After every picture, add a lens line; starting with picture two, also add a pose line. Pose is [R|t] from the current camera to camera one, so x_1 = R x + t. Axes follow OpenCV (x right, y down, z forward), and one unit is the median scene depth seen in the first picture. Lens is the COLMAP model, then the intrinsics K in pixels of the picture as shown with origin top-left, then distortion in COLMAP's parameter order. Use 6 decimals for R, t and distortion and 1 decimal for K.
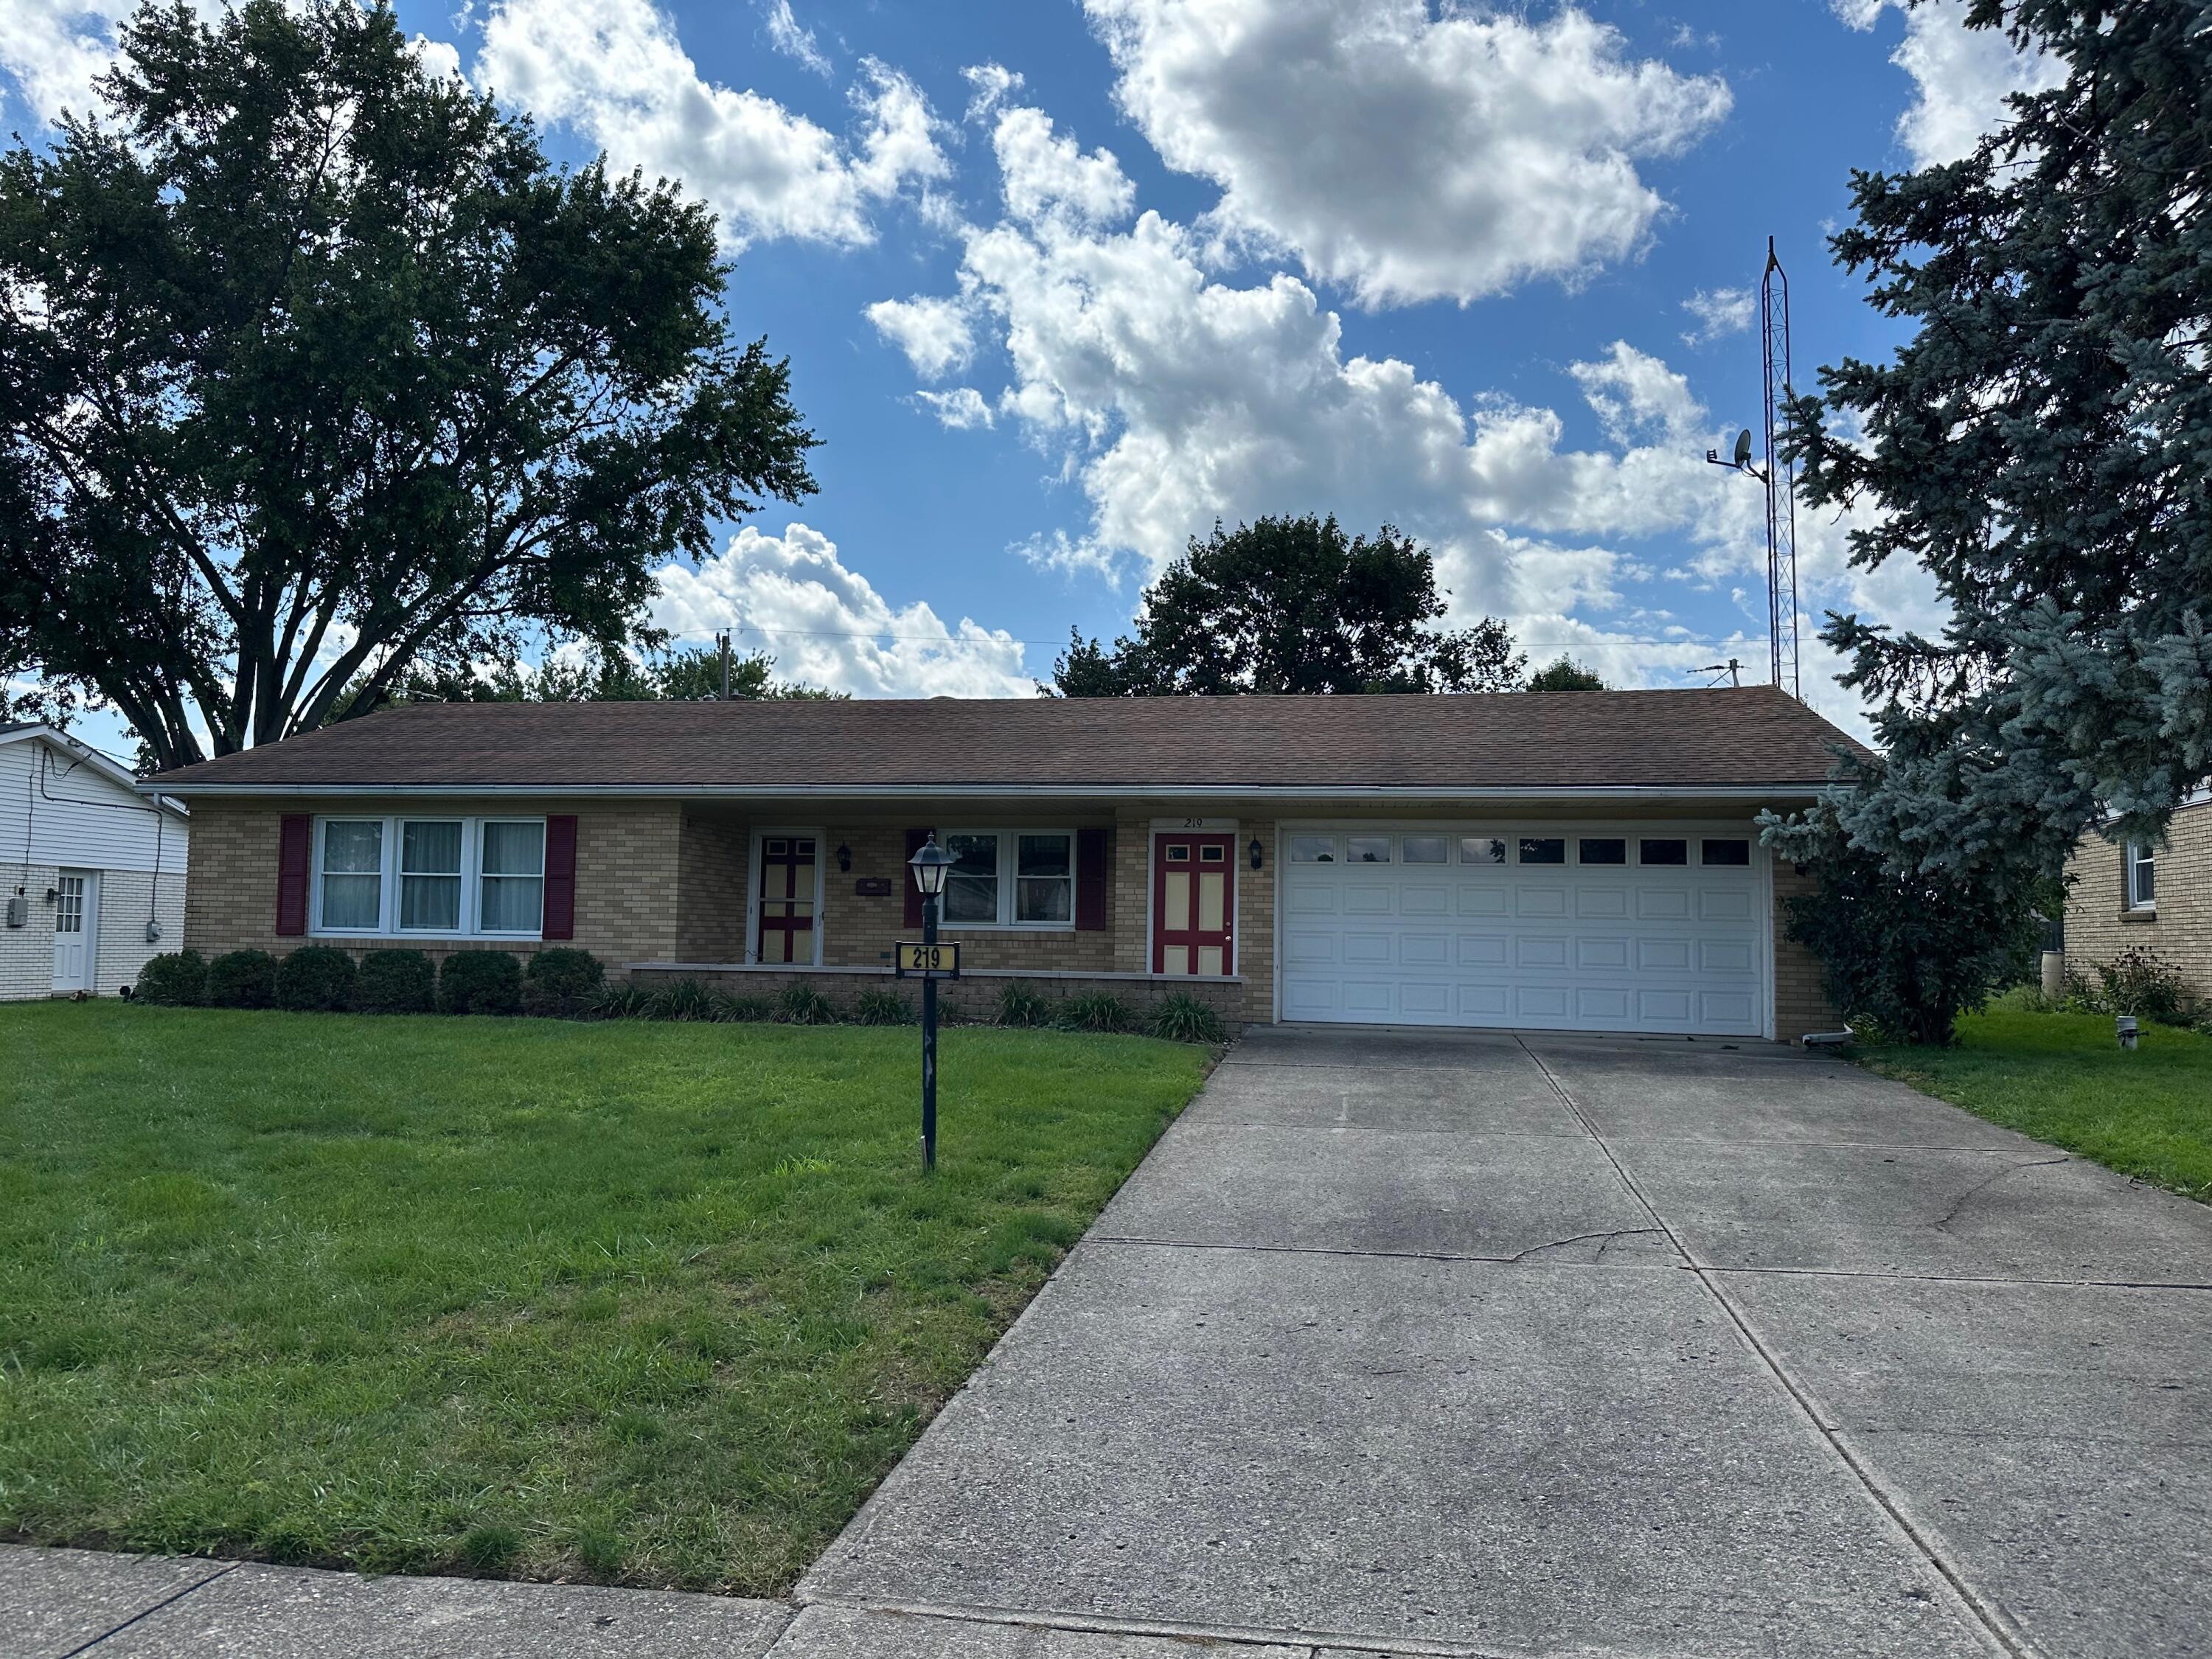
lens RADIAL K [[1534.1, 0, 1159.4], [0, 1534.1, 756.5], [0, 0, 1]] dist [0.006387, 0.000551]
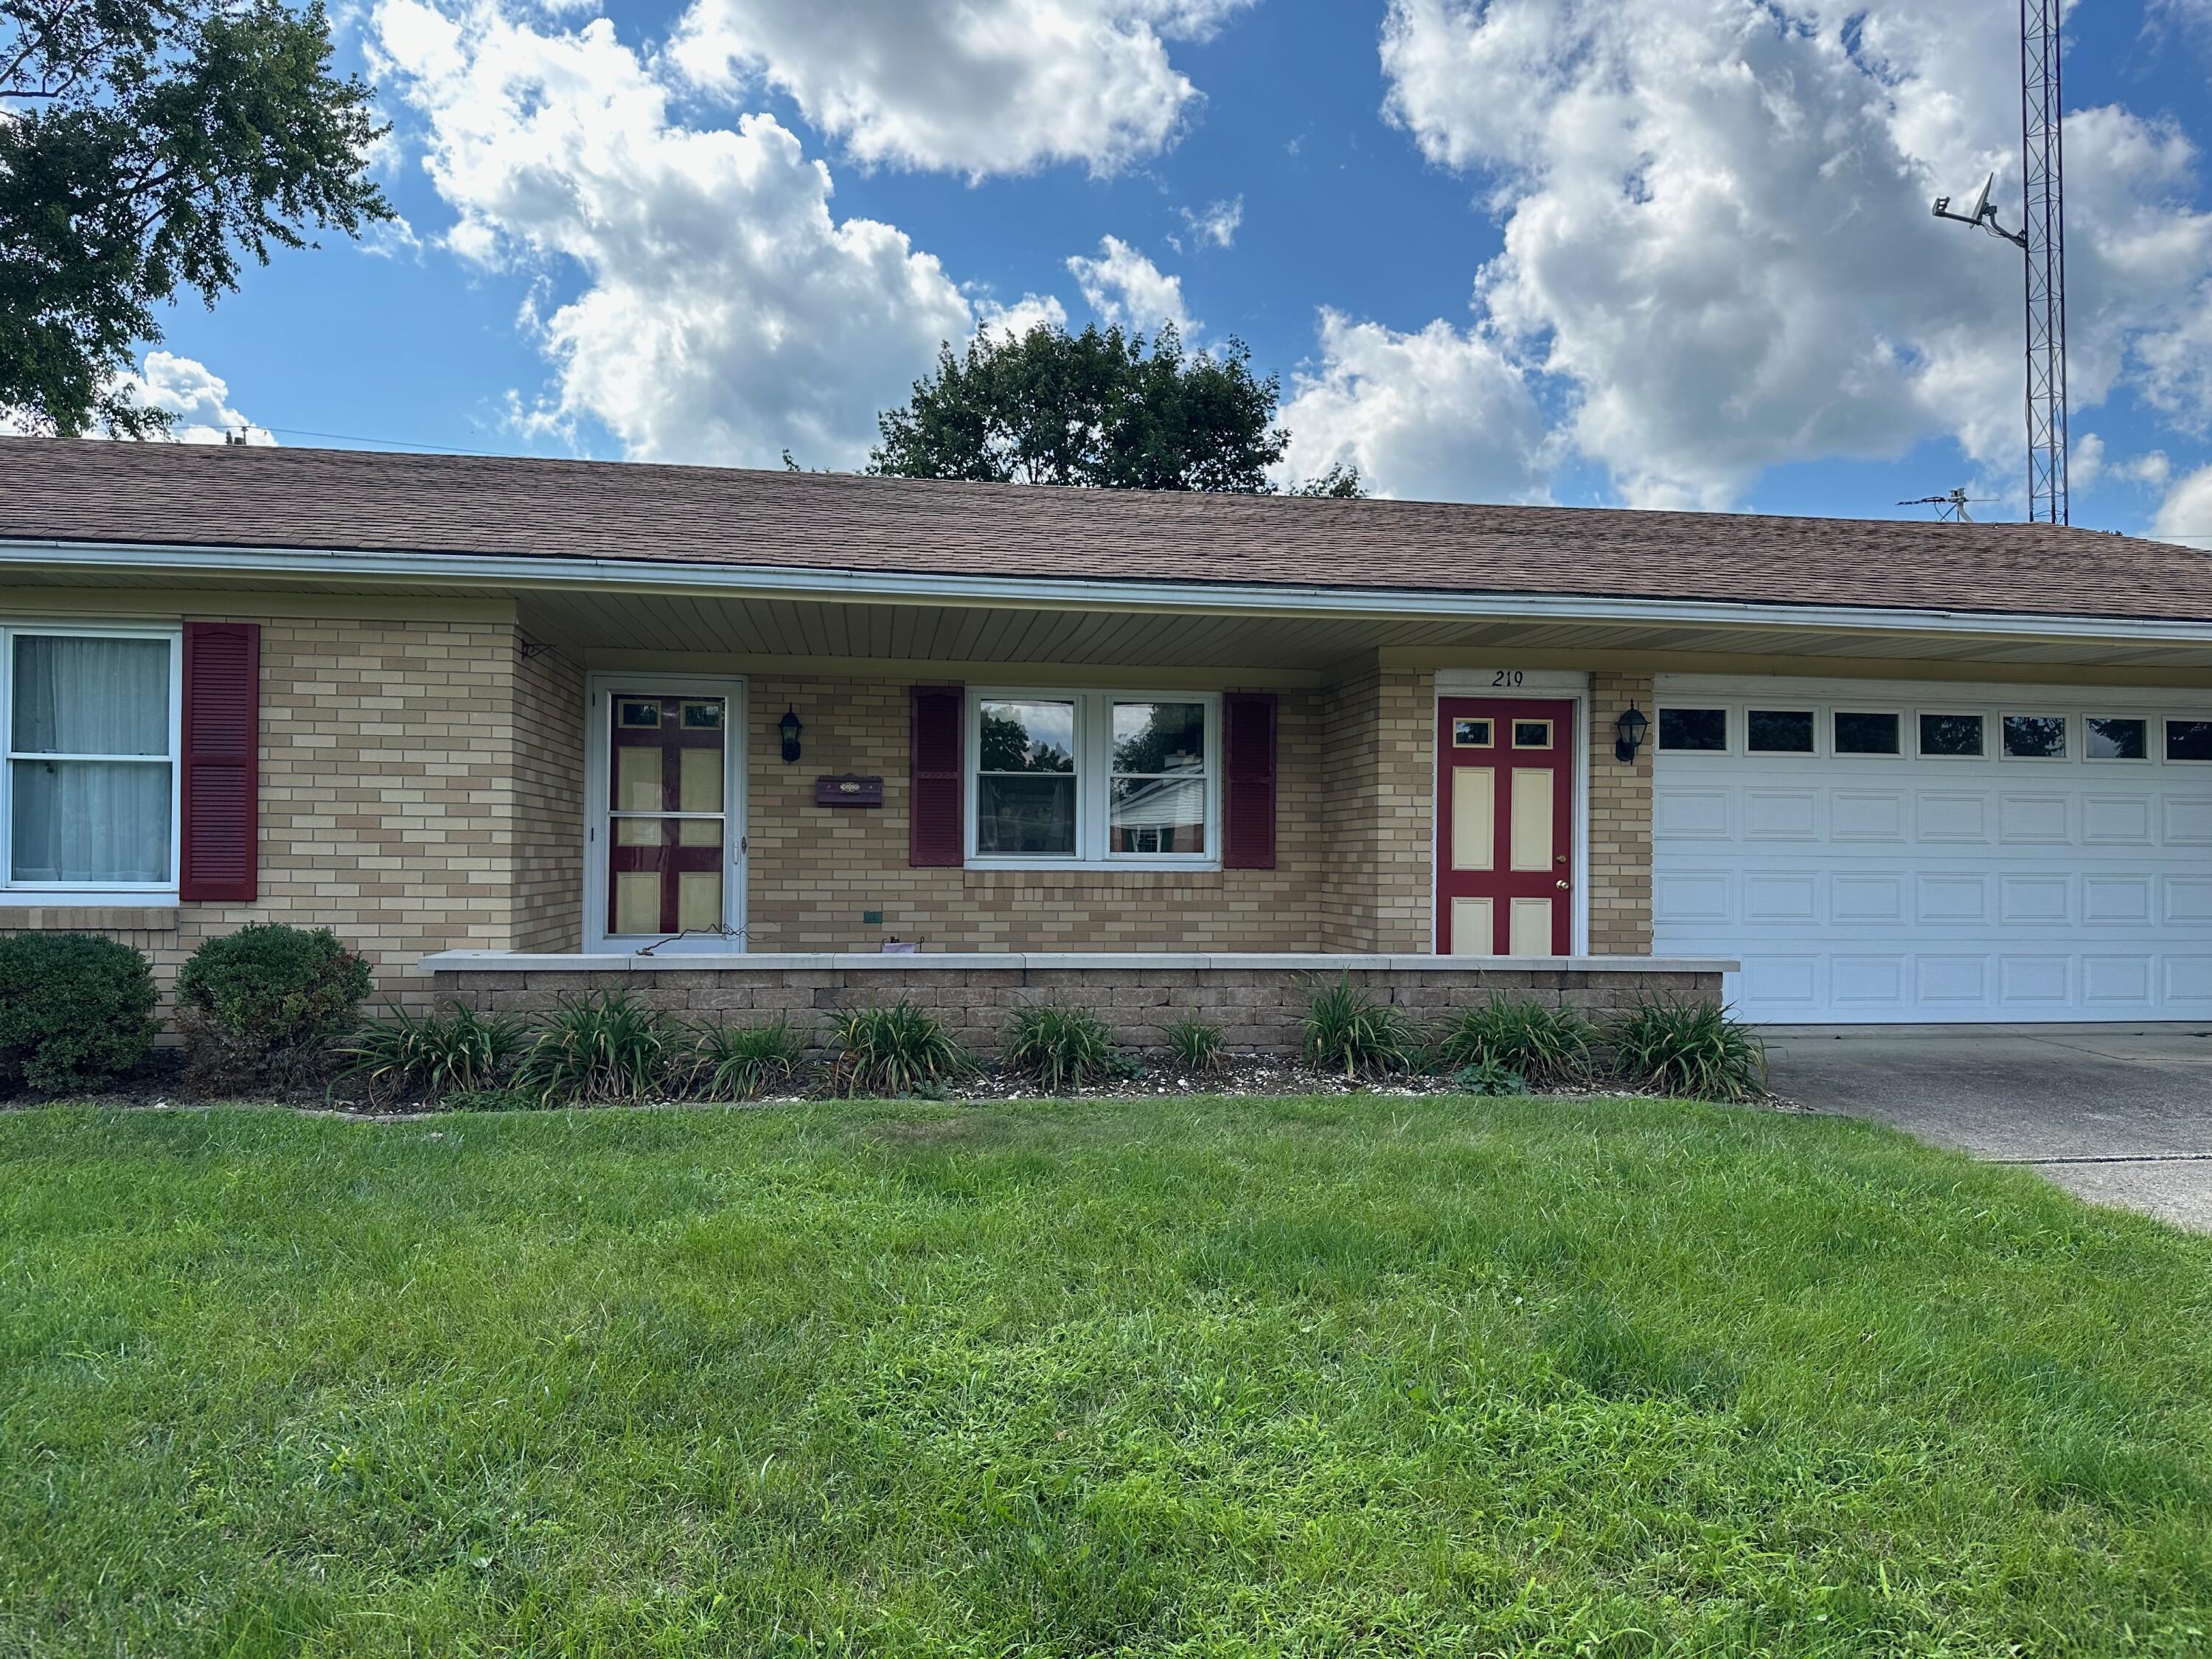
lens RADIAL K [[1555.9, 0, 1116.5], [0, 1555.9, 850.2], [0, 0, 1]] dist [0.035312, -0.077033]
pose [[0.947574, -0.005915, 0.319483, -0.286448], [-0.030460, 0.993604, 0.108739, 0.046419], [-0.318082, -0.112770, 0.941332, 0.486349]]
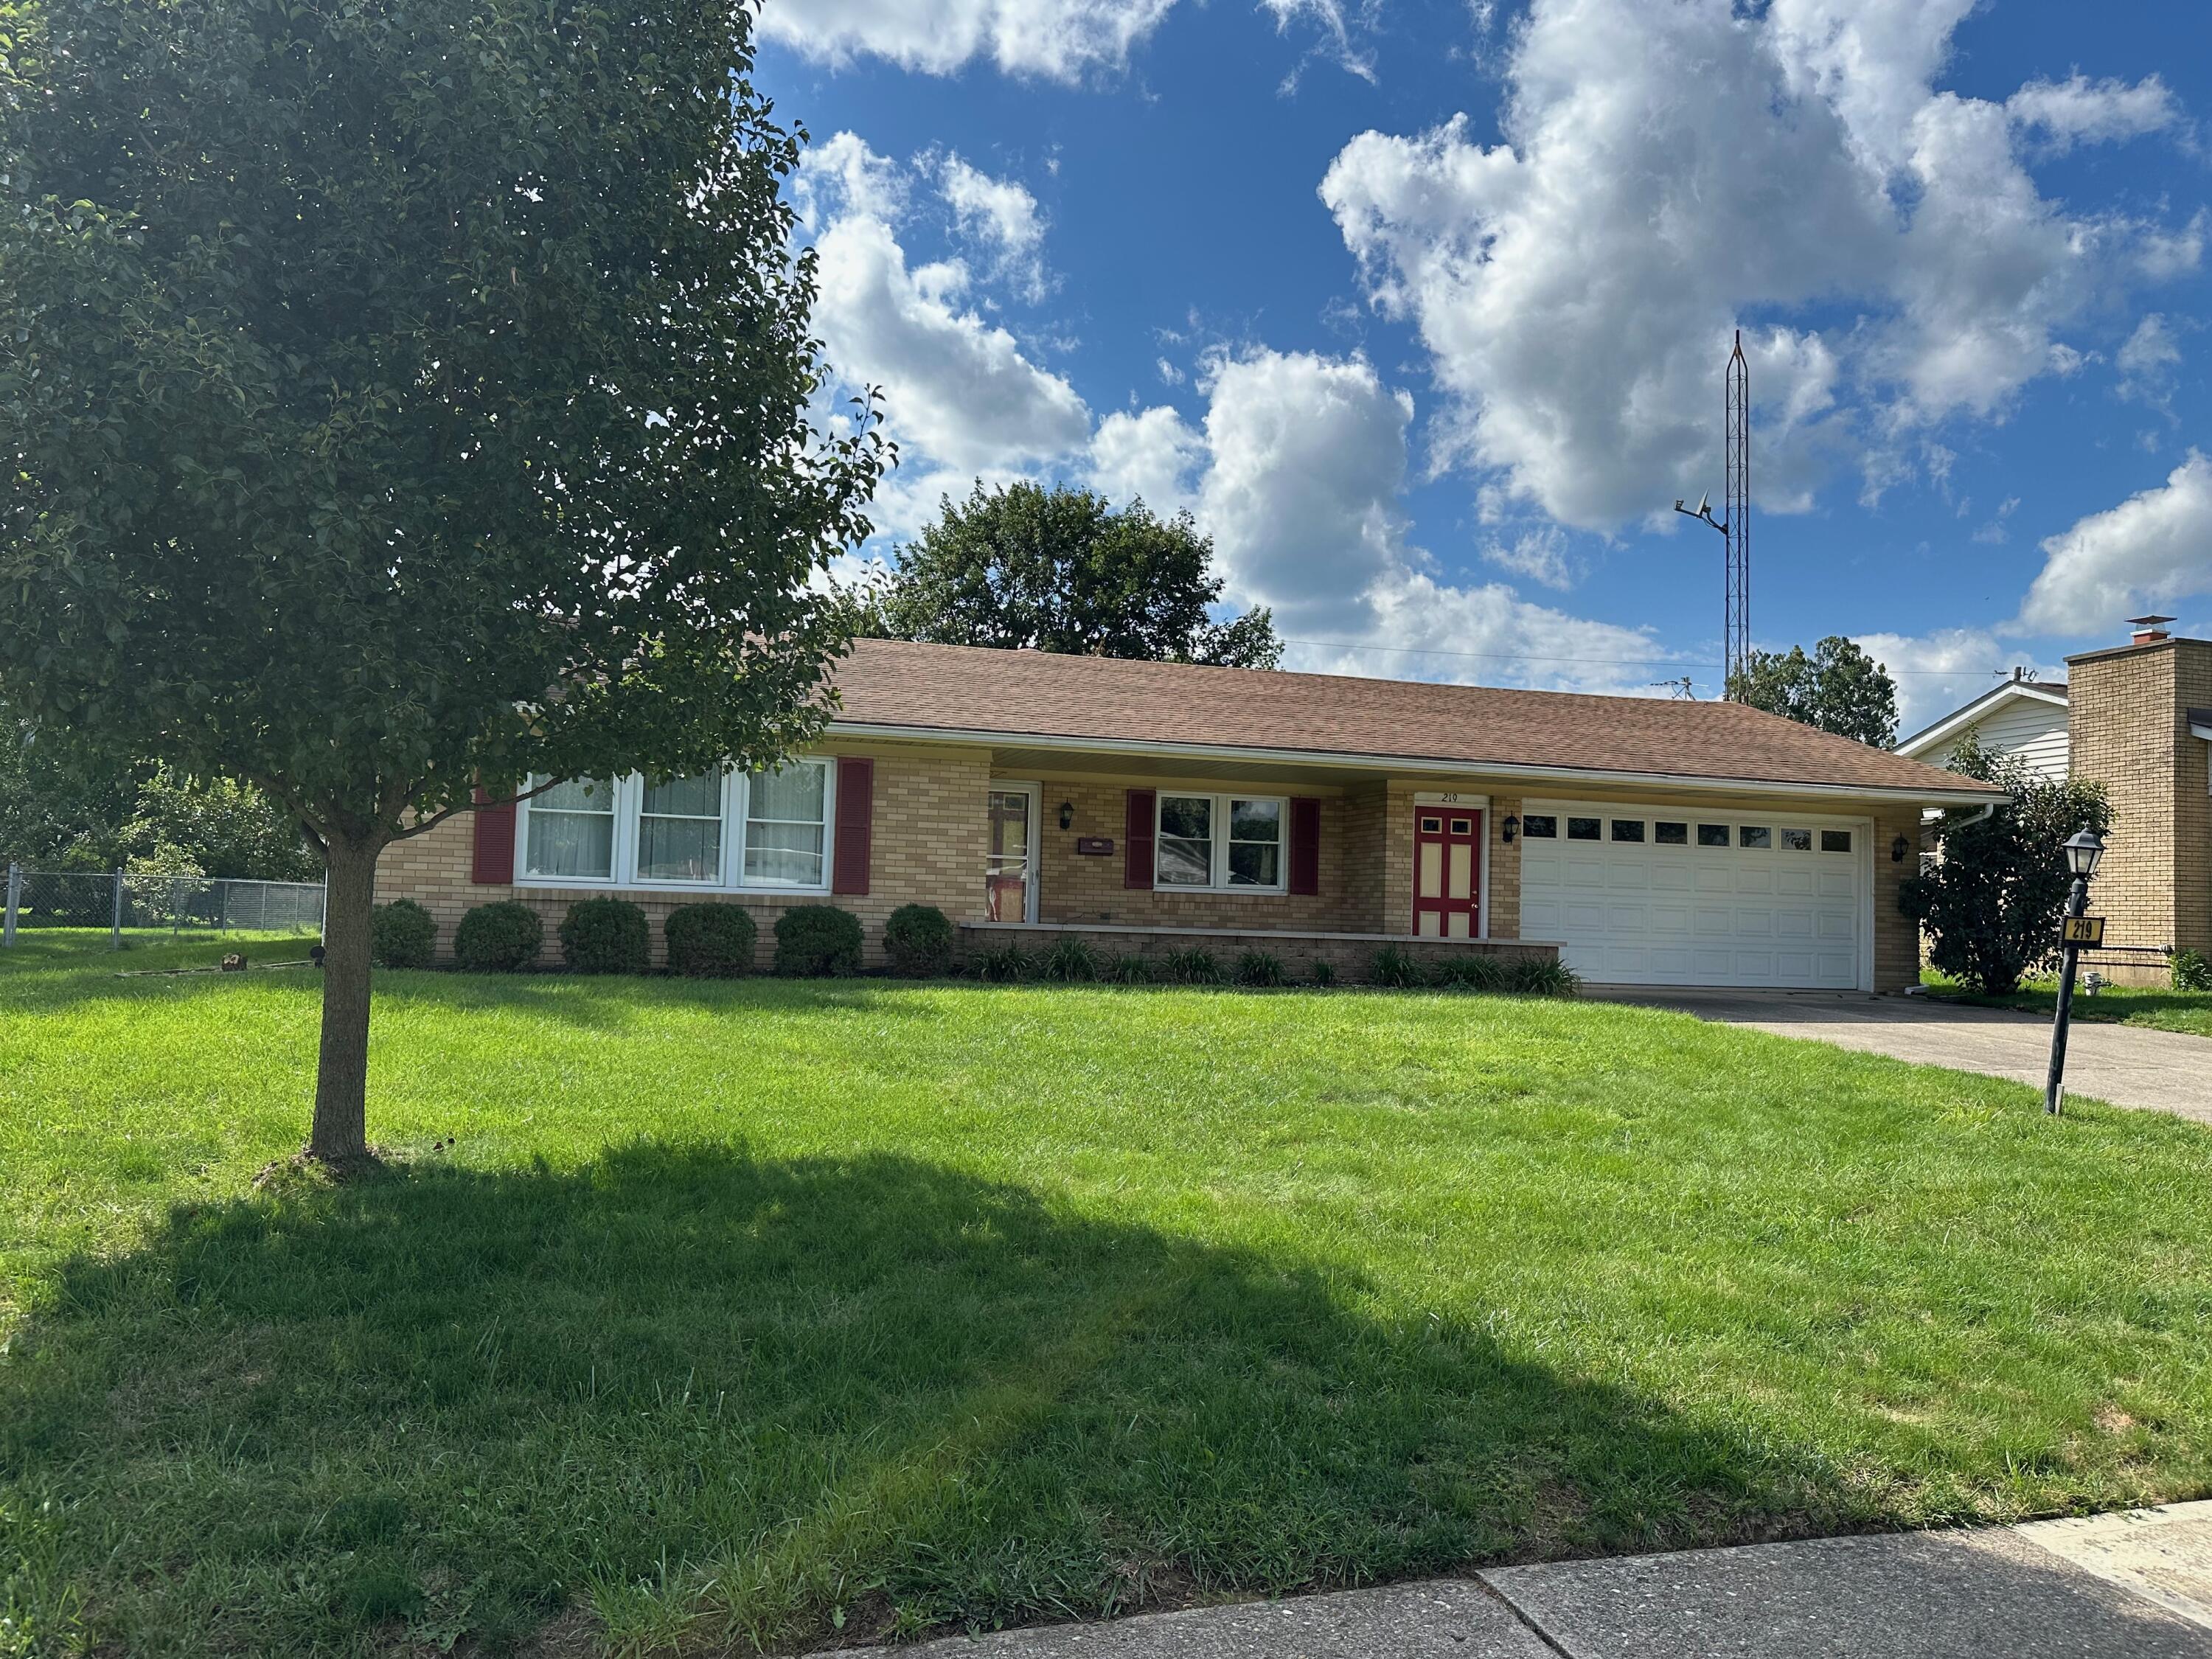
lens RADIAL K [[1512.4, 0, 1107.4], [0, 1512.4, 840.6], [0, 0, 1]] dist [0.034117, -0.069384]
pose [[0.905702, 0.032581, 0.422661, -0.625347], [-0.066335, 0.995652, 0.065396, 0.018698], [-0.418693, -0.087267, 0.903925, 0.130414]]
